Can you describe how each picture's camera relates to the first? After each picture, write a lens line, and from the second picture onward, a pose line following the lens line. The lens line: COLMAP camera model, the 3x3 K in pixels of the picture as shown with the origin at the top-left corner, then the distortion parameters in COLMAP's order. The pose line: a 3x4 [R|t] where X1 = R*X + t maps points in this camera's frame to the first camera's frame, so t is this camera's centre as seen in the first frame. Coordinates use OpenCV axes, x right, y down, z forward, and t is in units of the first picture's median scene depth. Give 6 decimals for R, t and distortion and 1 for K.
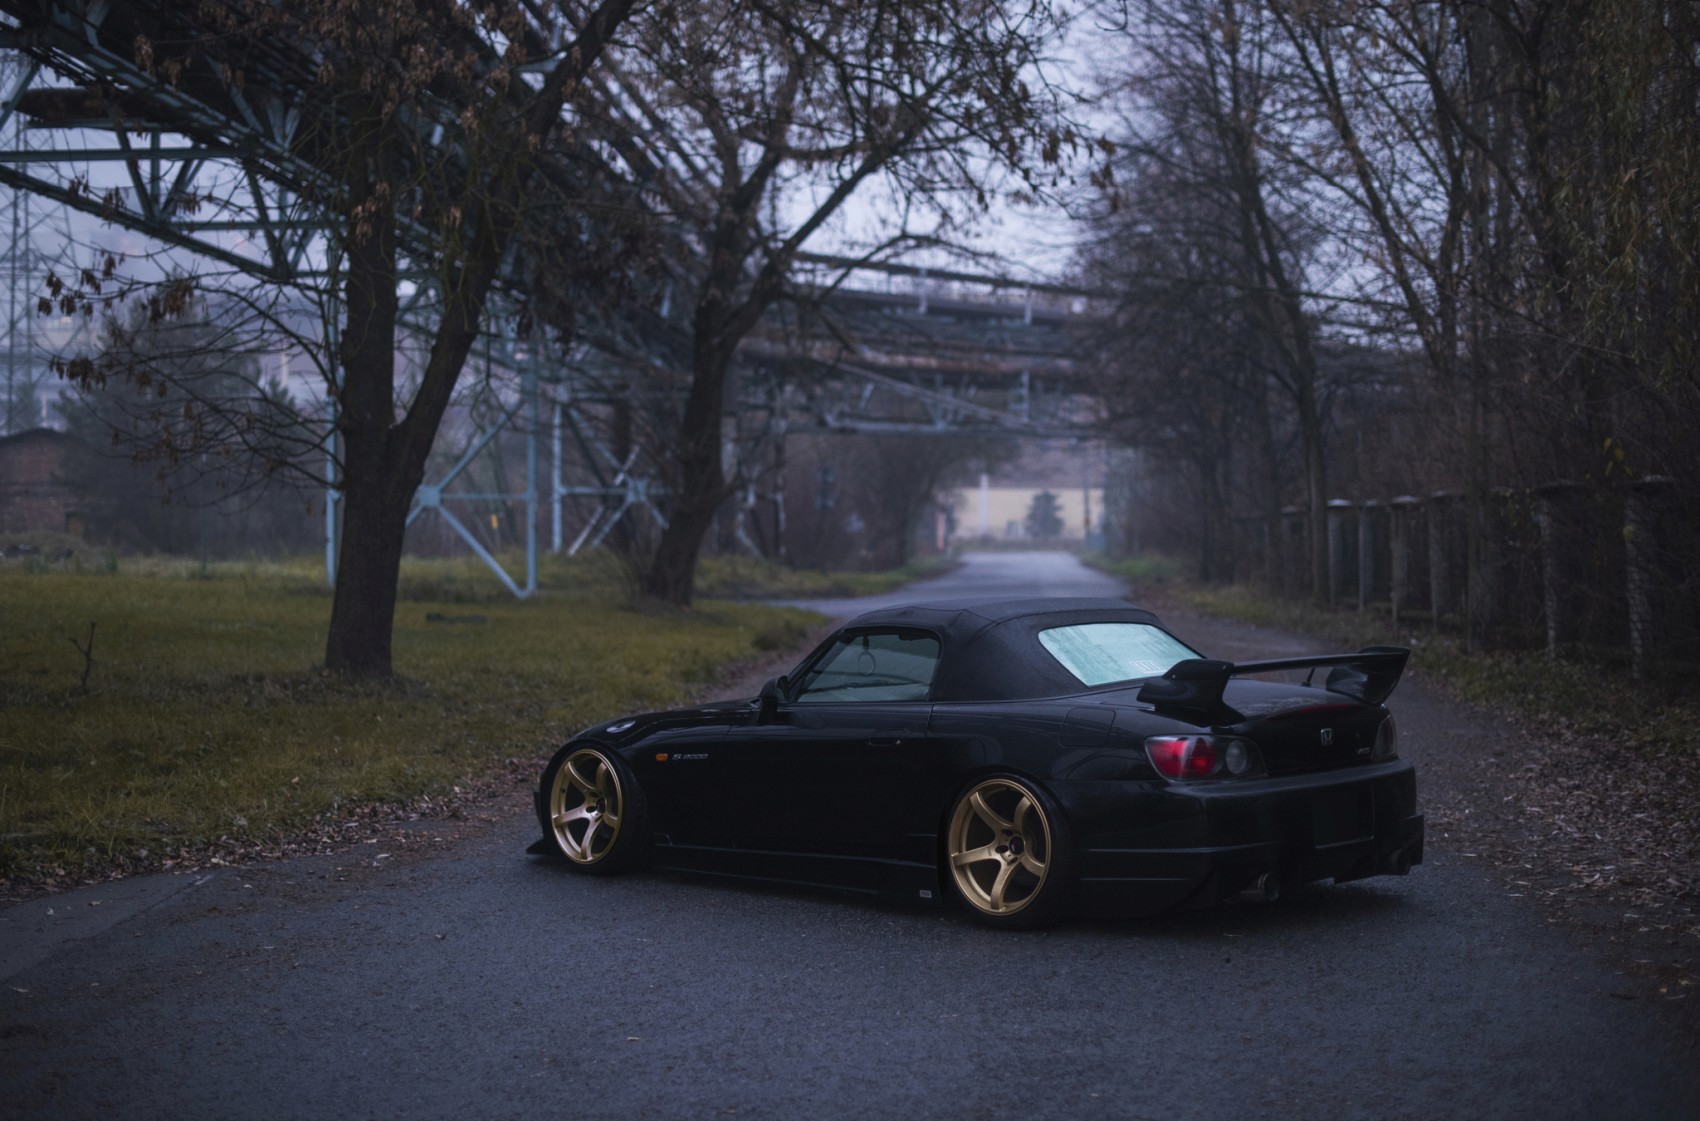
lens RADIAL K [[2469.7, 0, 850.0], [0, 2469.7, 560.5], [0, 0, 1]] dist [-0.152995, 0.032160]
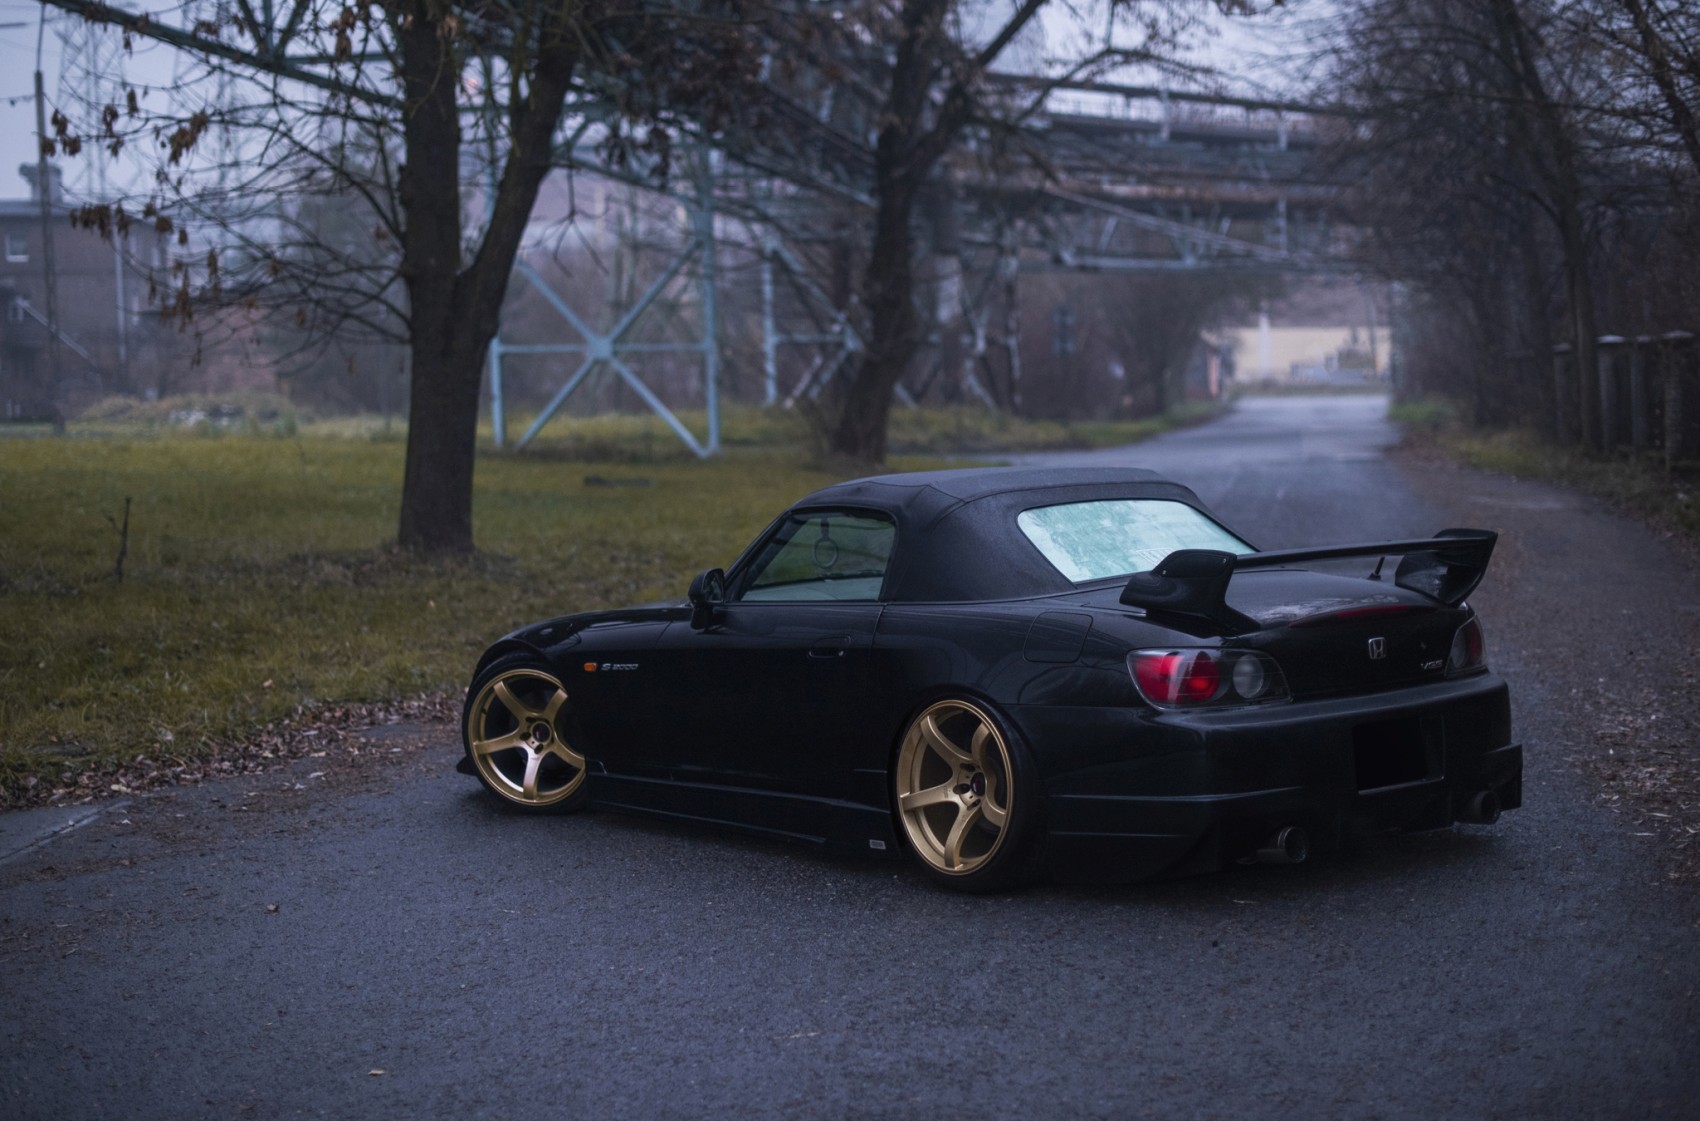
lens RADIAL K [[2560.9, 0, 807.2], [0, 2560.9, 553.8], [0, 0, 1]] dist [-0.122180, 0.119942]
pose [[0.991262, -0.007423, -0.131699, 0.034042], [0.014871, 0.998339, 0.055658, -0.001311], [0.131067, -0.057130, 0.989726, 0.051976]]
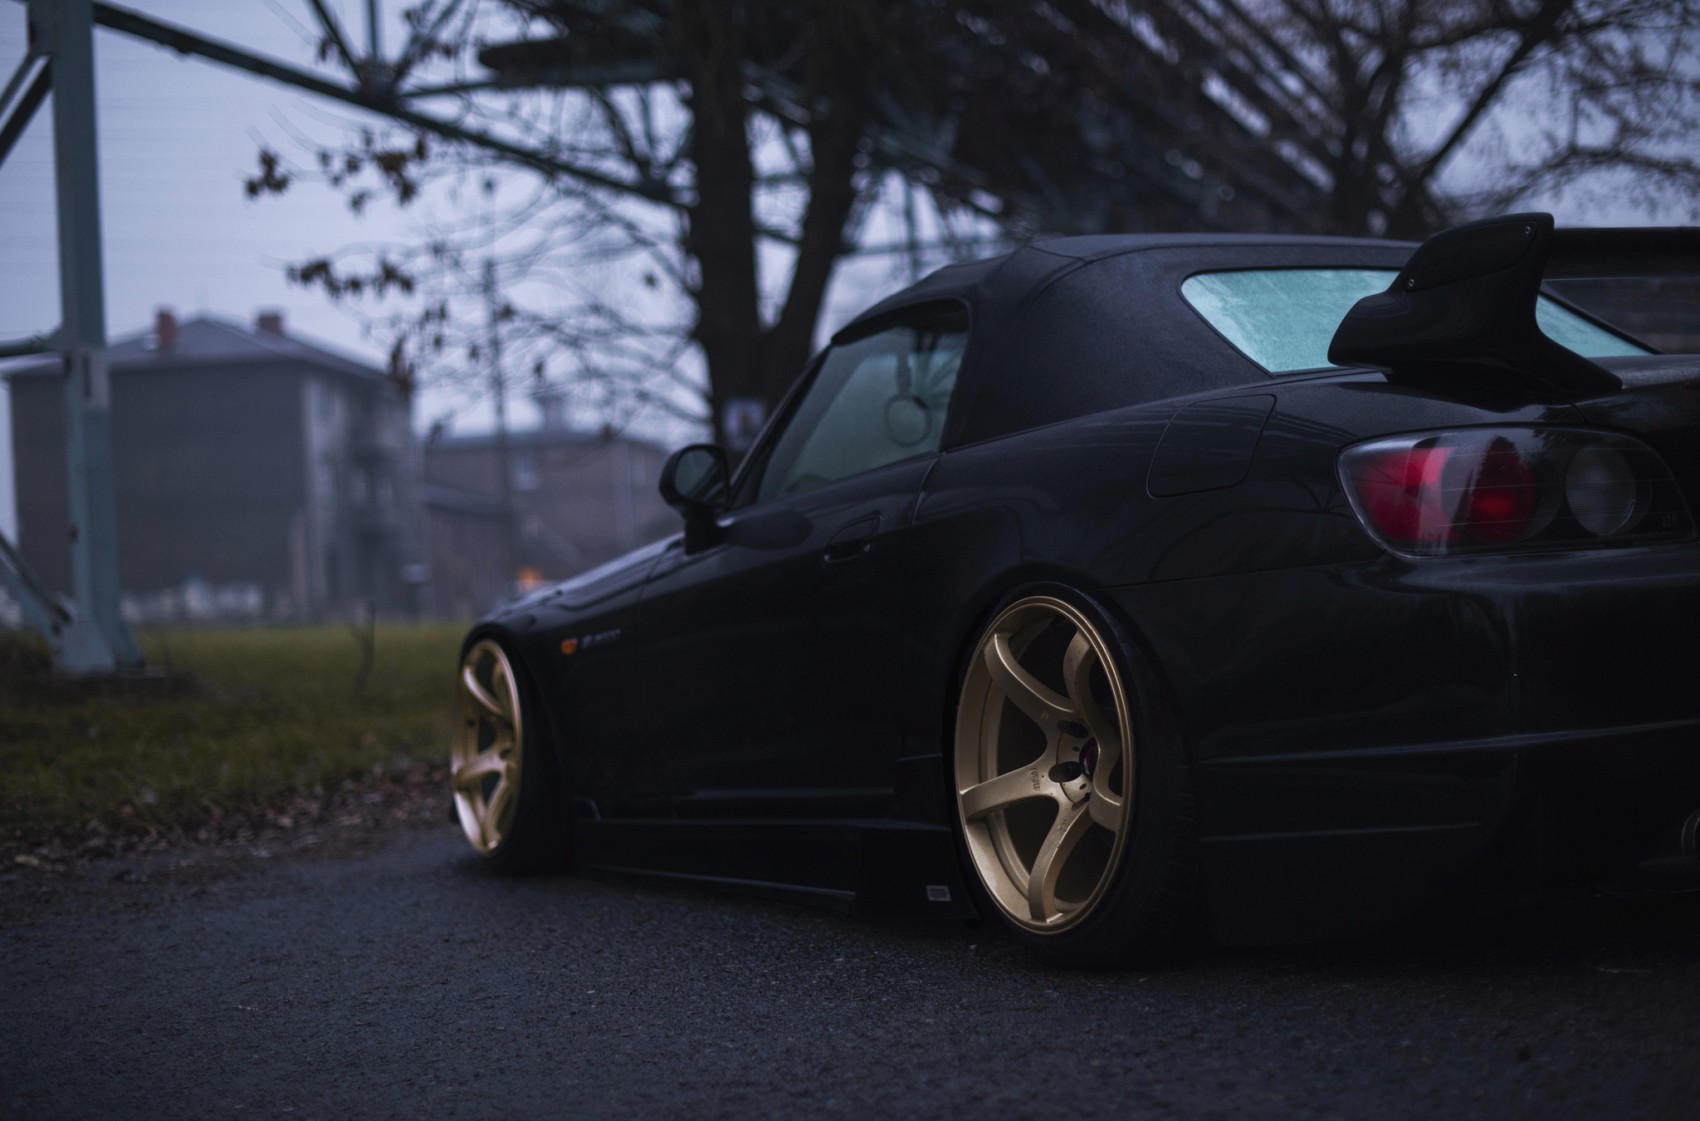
lens RADIAL K [[2414.0, 0, 848.8], [0, 2414.0, 692.1], [0, 0, 1]] dist [-0.072023, -0.108929]
pose [[0.945815, -0.032505, -0.323075, 0.044702], [0.039299, 0.999122, 0.014528, 0.027068], [0.322319, -0.026438, 0.946262, 0.169407]]
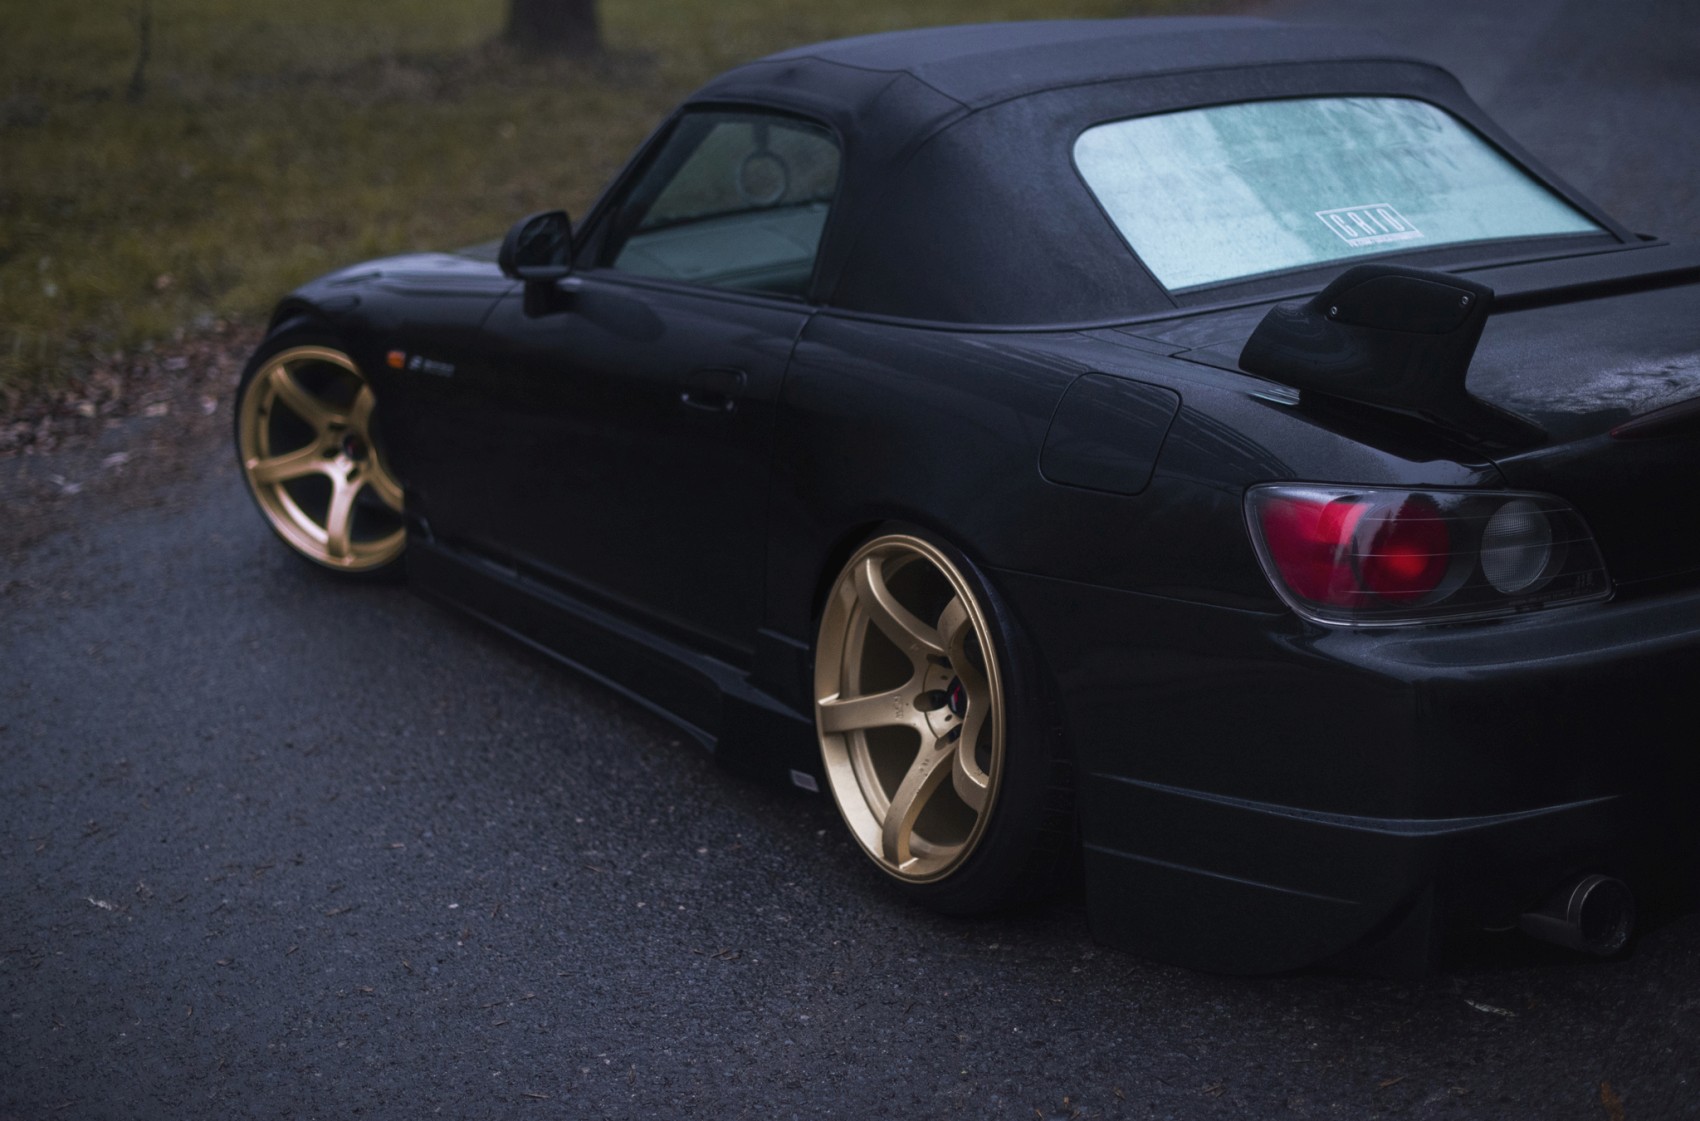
lens RADIAL K [[2414.0, 0, 848.8], [0, 2414.0, 692.1], [0, 0, 1]] dist [-0.072023, -0.108929]
pose [[0.970103, 0.063128, -0.234340, 0.039615], [0.018098, 0.944072, 0.329241, -0.003956], [0.242018, -0.323639, 0.914705, 0.177541]]
